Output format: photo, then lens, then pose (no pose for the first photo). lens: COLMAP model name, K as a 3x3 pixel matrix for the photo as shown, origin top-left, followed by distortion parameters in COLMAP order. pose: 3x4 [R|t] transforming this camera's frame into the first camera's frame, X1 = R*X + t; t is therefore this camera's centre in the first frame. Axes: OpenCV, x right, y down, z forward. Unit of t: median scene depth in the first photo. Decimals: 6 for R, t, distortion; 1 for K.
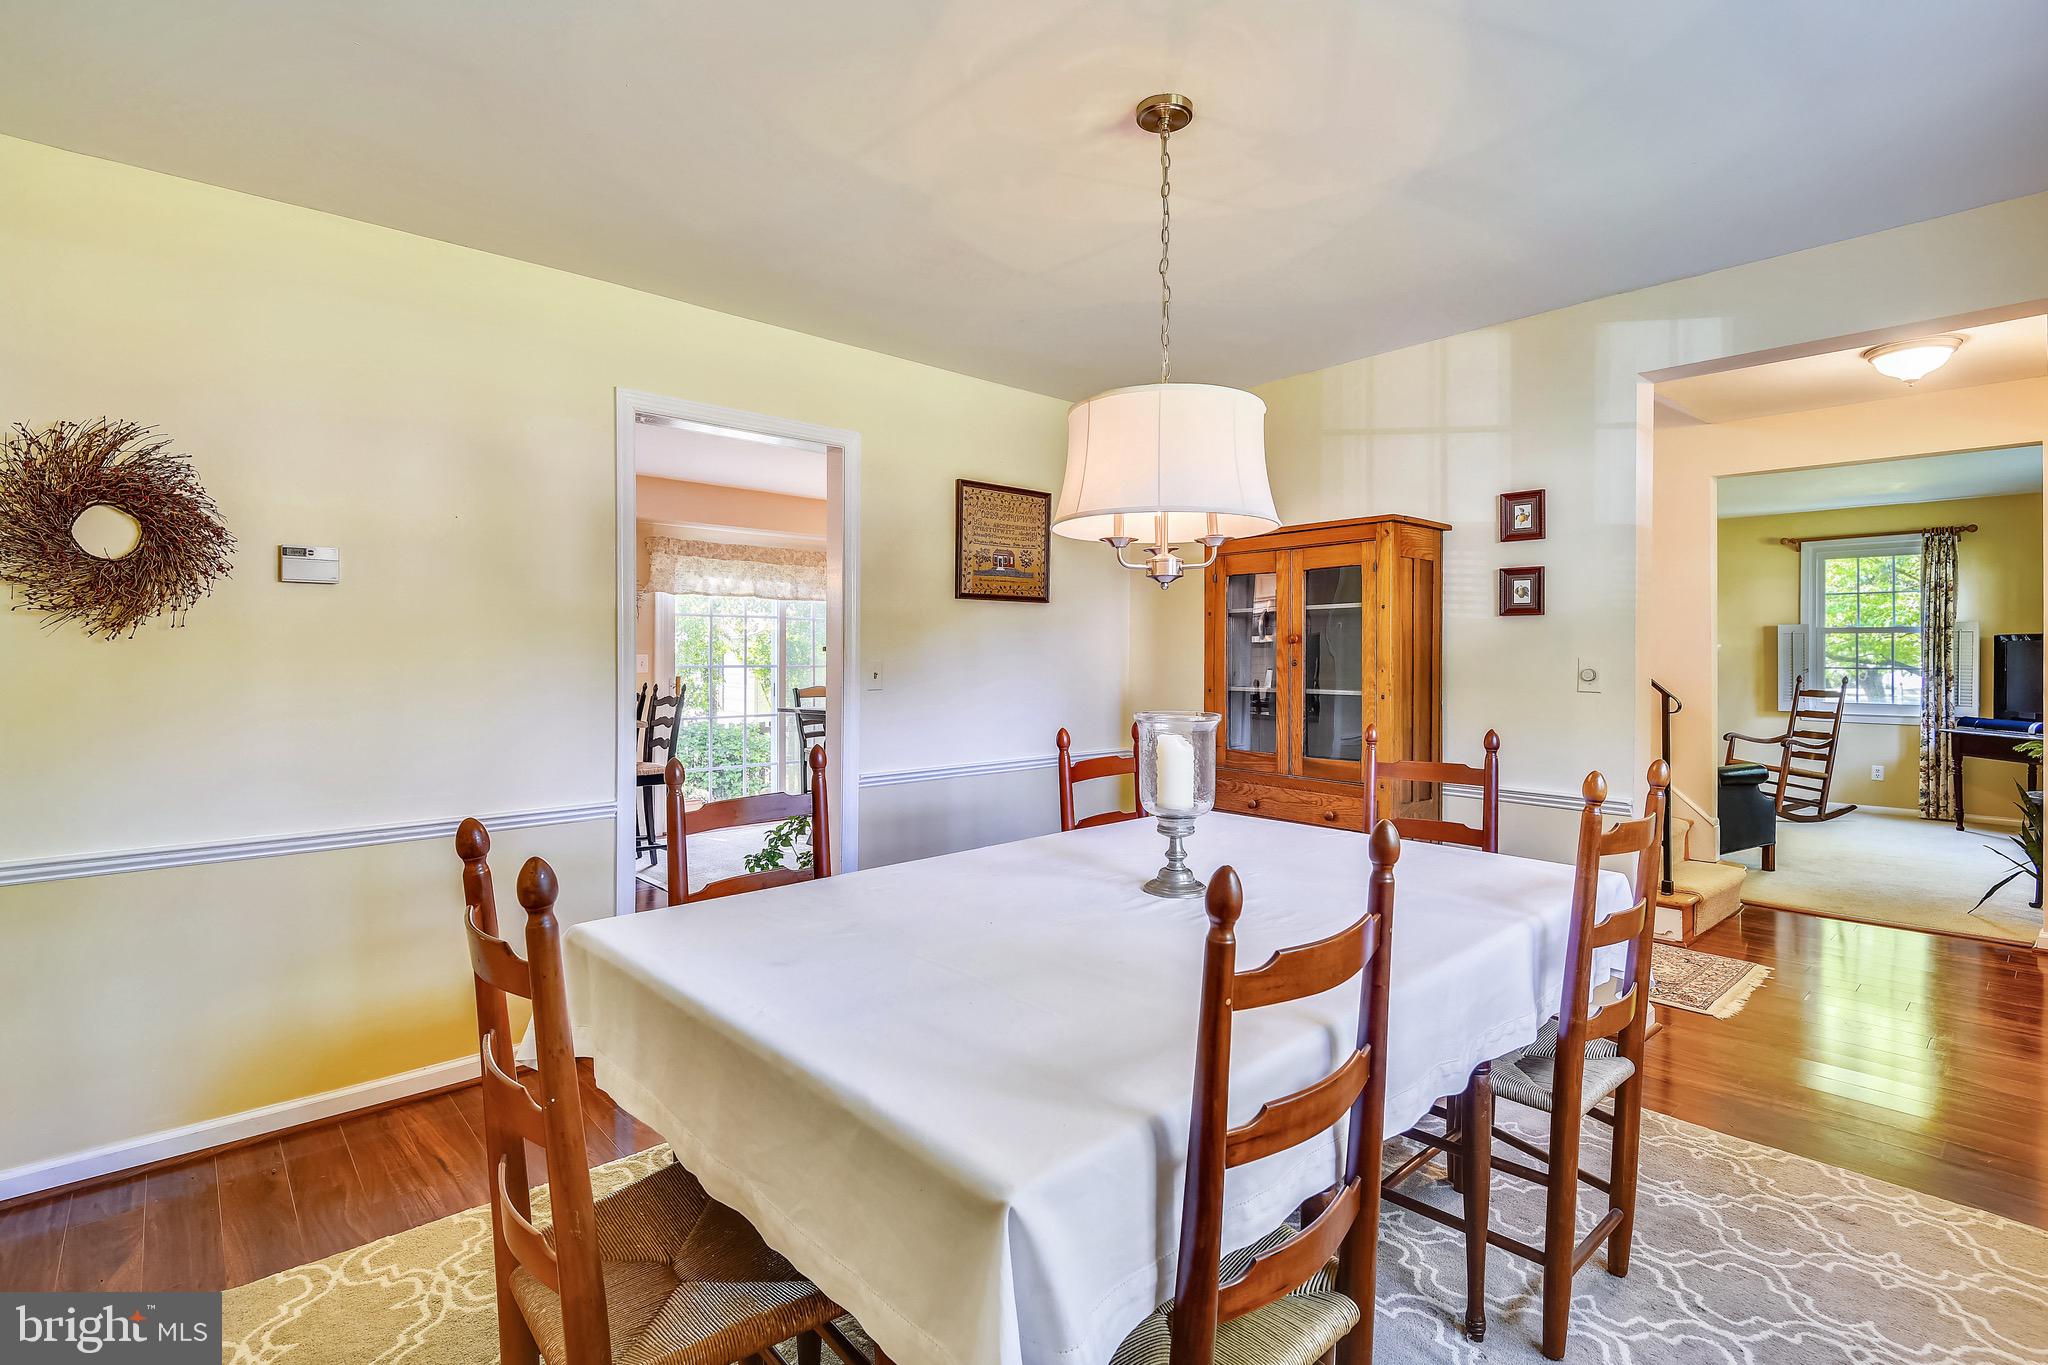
lens RADIAL K [[936.2, 0, 1019.6], [0, 936.2, 652.3], [0, 0, 1]] dist [0.000025, 0.017661]
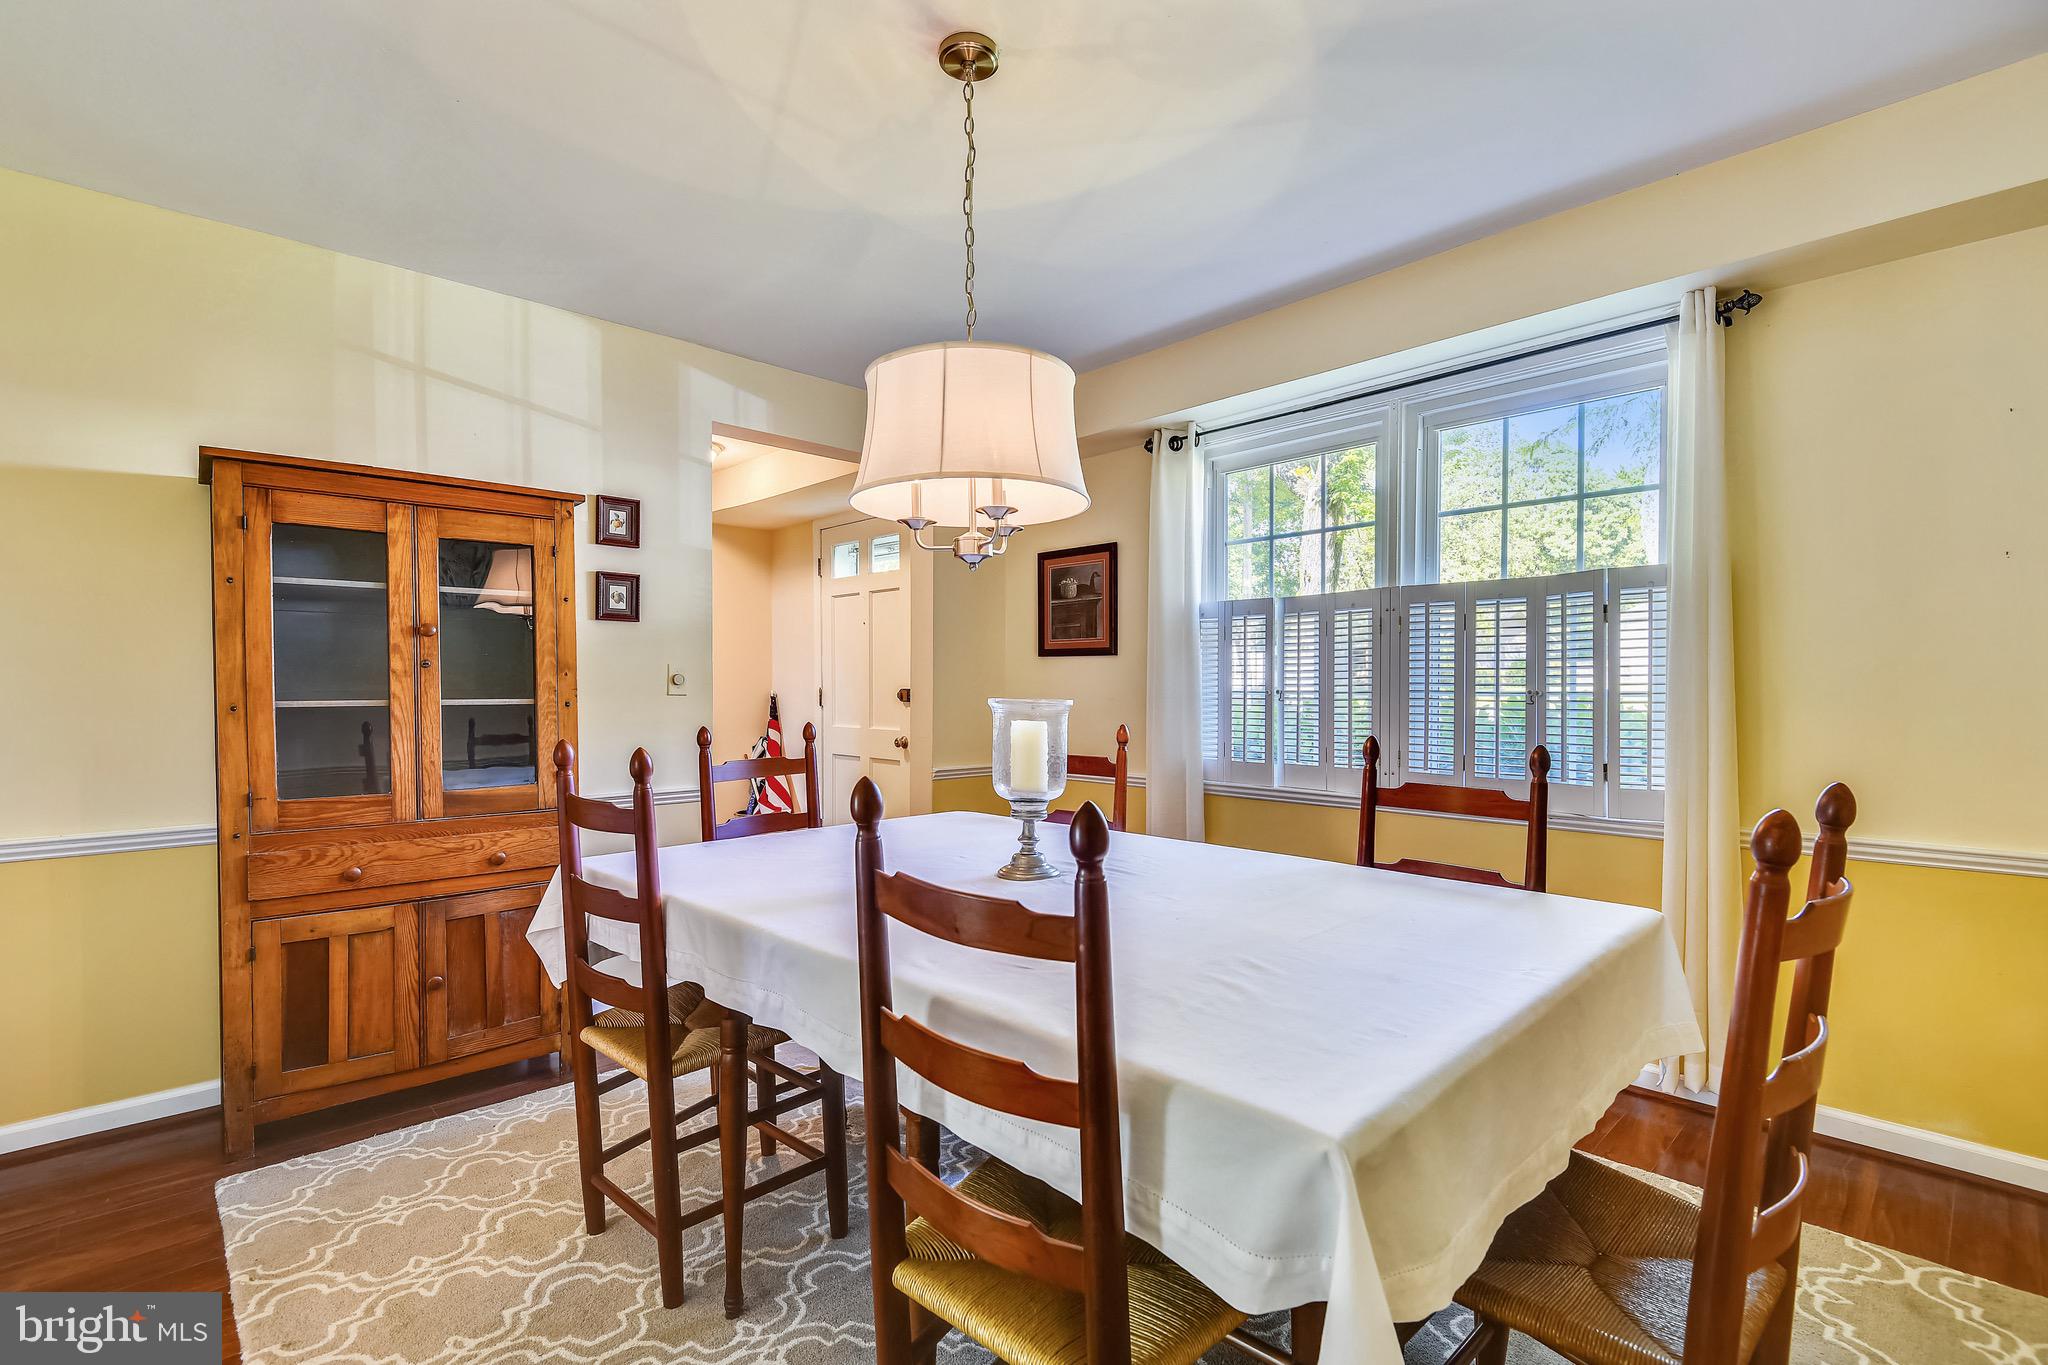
lens RADIAL K [[922.2, 0, 1030.5], [0, 922.2, 706.1], [0, 0, 1]] dist [0.001818, 0.000033]
pose [[-0.033411, -0.021876, 0.999202, -0.470081], [0.002765, 0.999755, 0.021981, 0.031548], [-0.999438, 0.003497, -0.033342, 0.591129]]
